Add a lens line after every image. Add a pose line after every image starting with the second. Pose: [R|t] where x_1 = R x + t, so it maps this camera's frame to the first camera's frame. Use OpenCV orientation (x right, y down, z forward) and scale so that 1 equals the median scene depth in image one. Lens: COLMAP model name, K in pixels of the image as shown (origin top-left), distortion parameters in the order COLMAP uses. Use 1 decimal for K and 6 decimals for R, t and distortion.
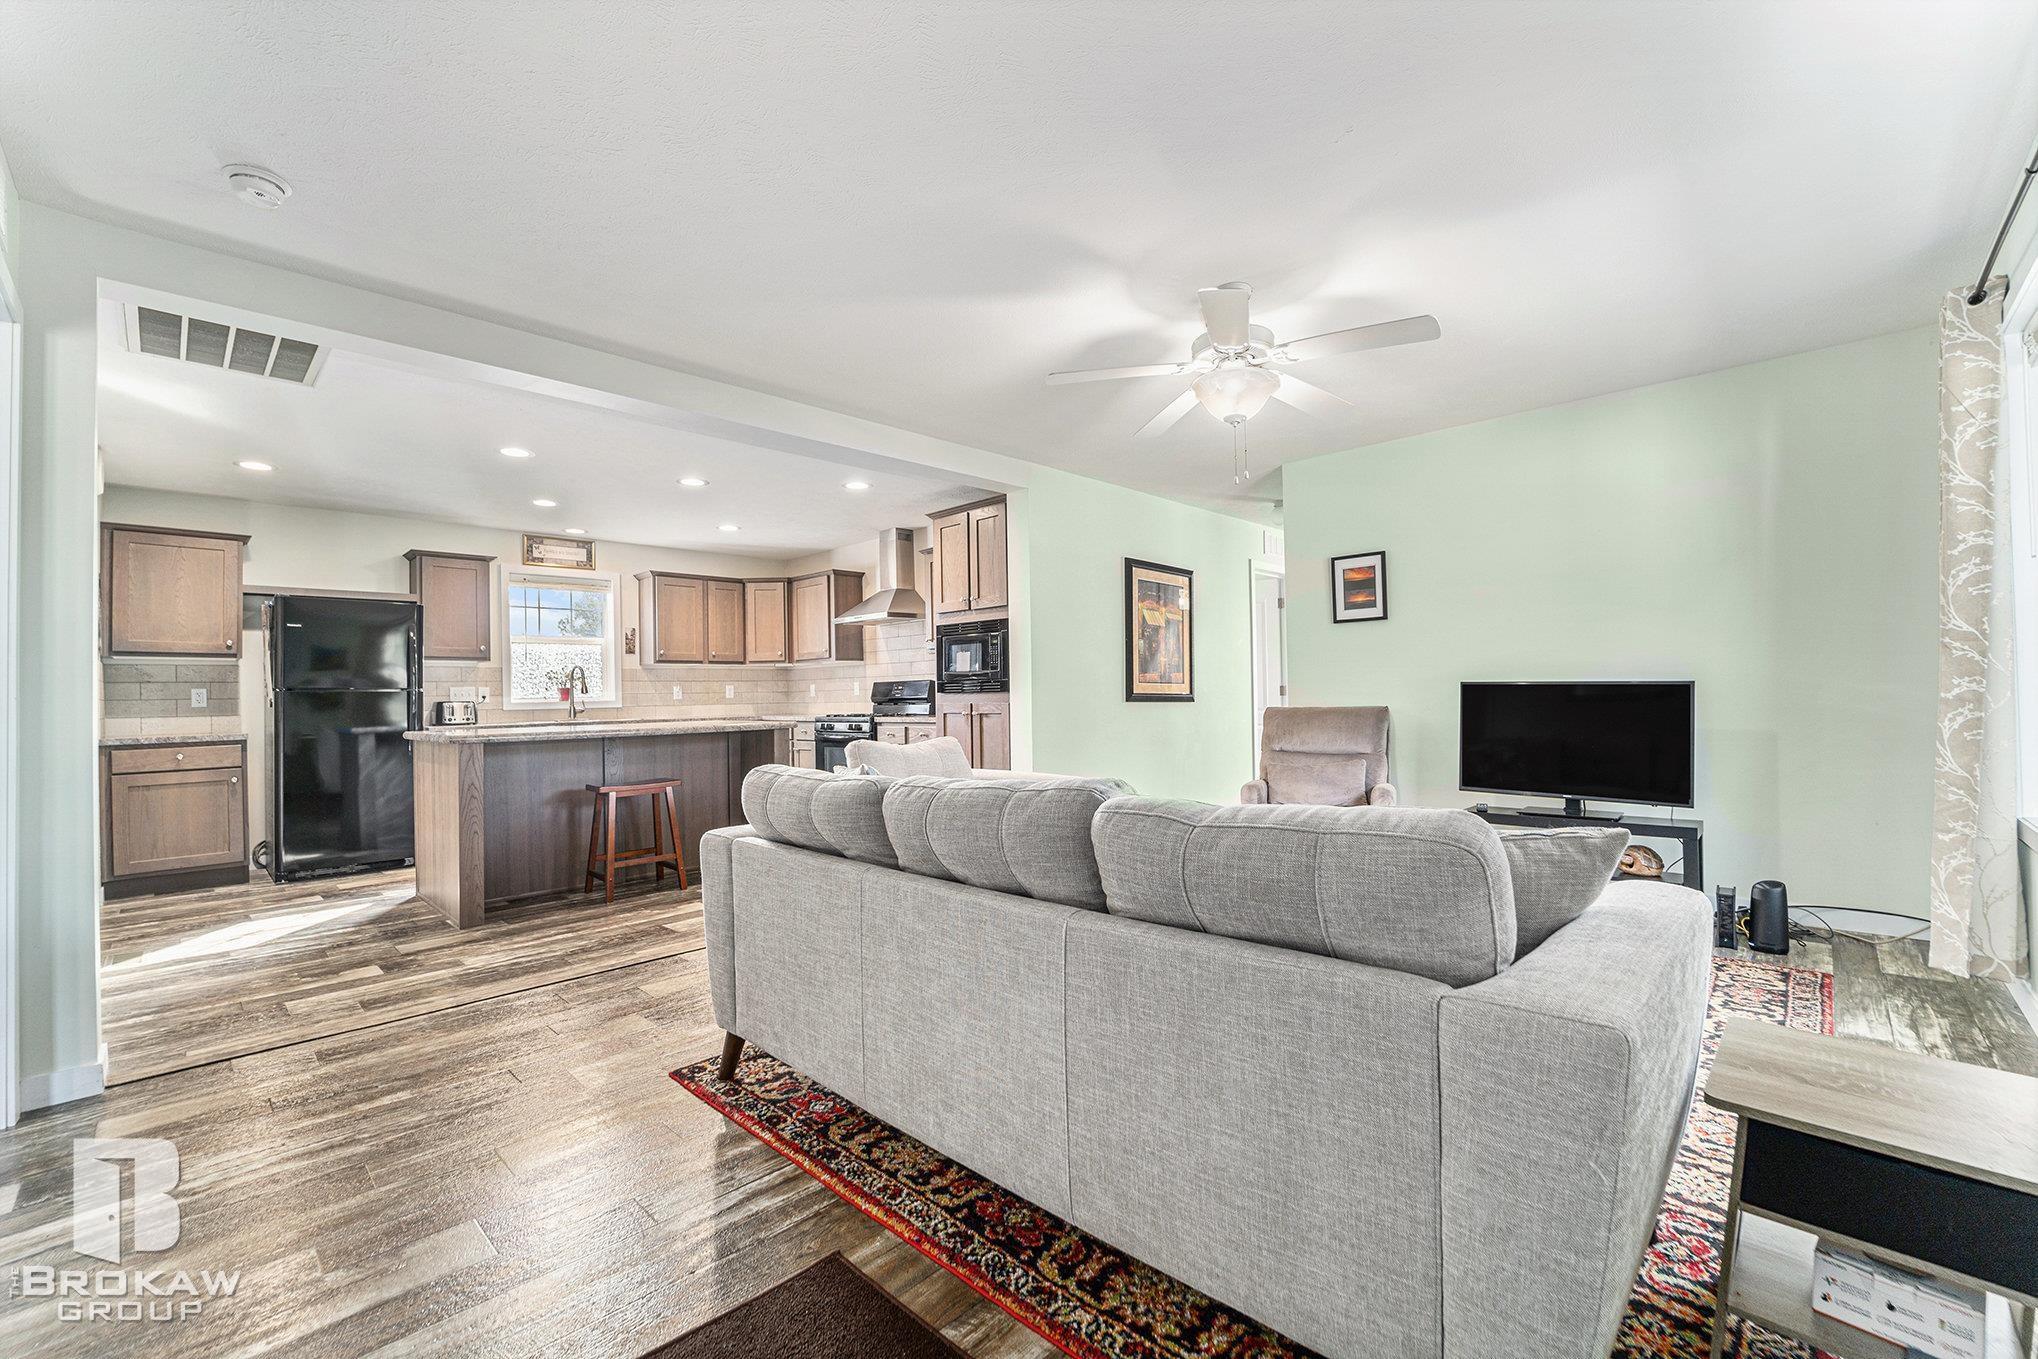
lens RADIAL K [[835.1, 0, 1019.0], [0, 835.1, 679.5], [0, 0, 1]] dist [-0.022249, 0.000085]
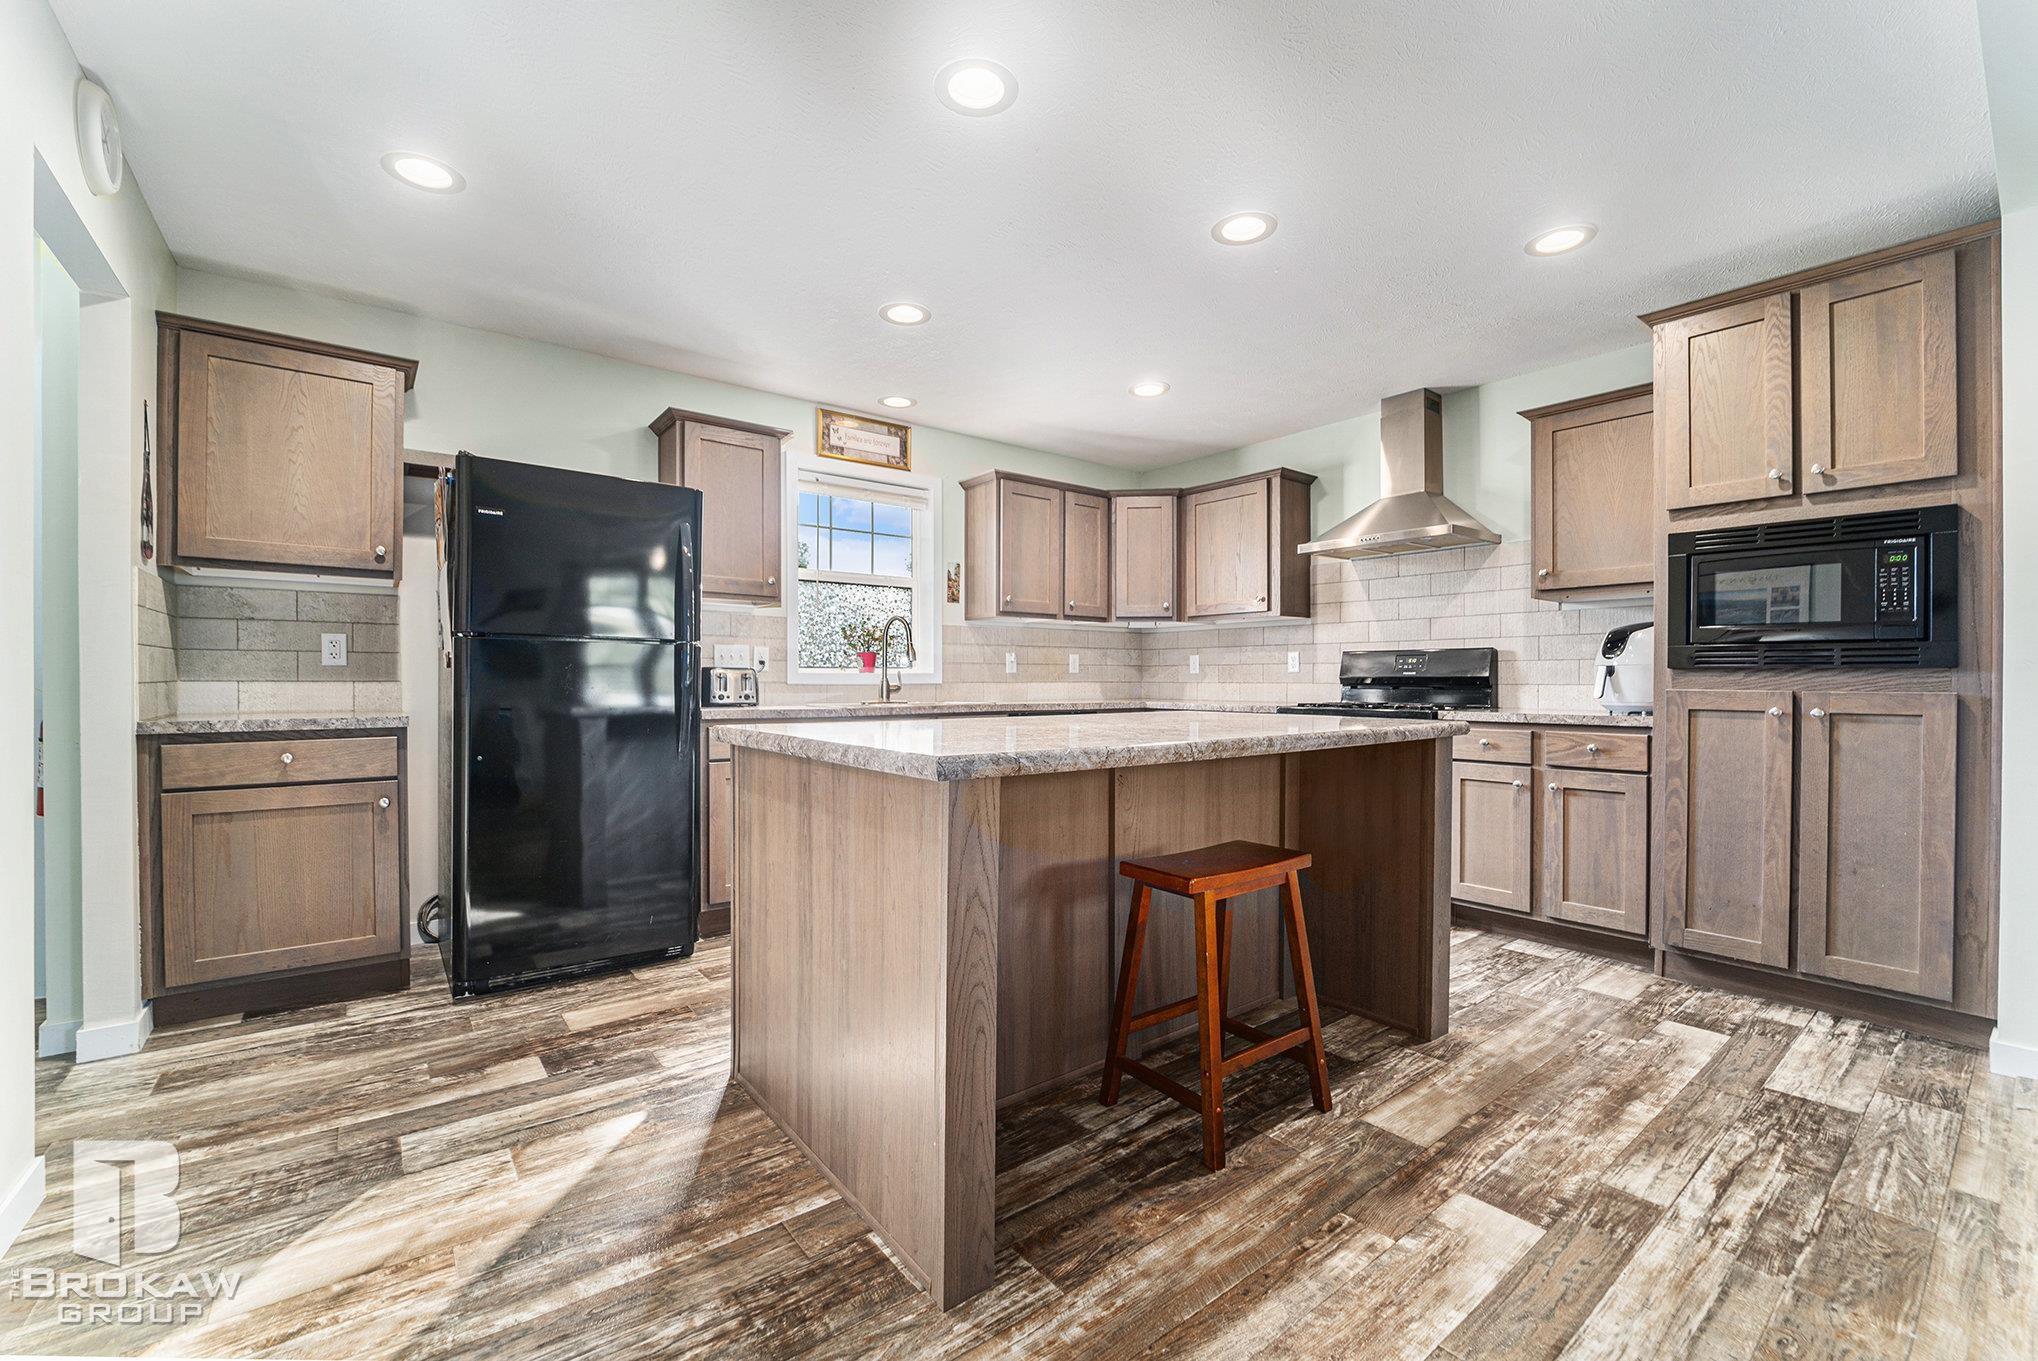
lens RADIAL K [[832.3, 0, 1012.1], [0, 832.3, 679.2], [0, 0, 1]] dist [0.000476, -0.006771]
pose [[0.989282, 0.023165, -0.144165, -0.432698], [-0.020413, 0.999581, 0.020539, 0.020996], [0.144580, -0.017376, 0.989340, 0.474694]]
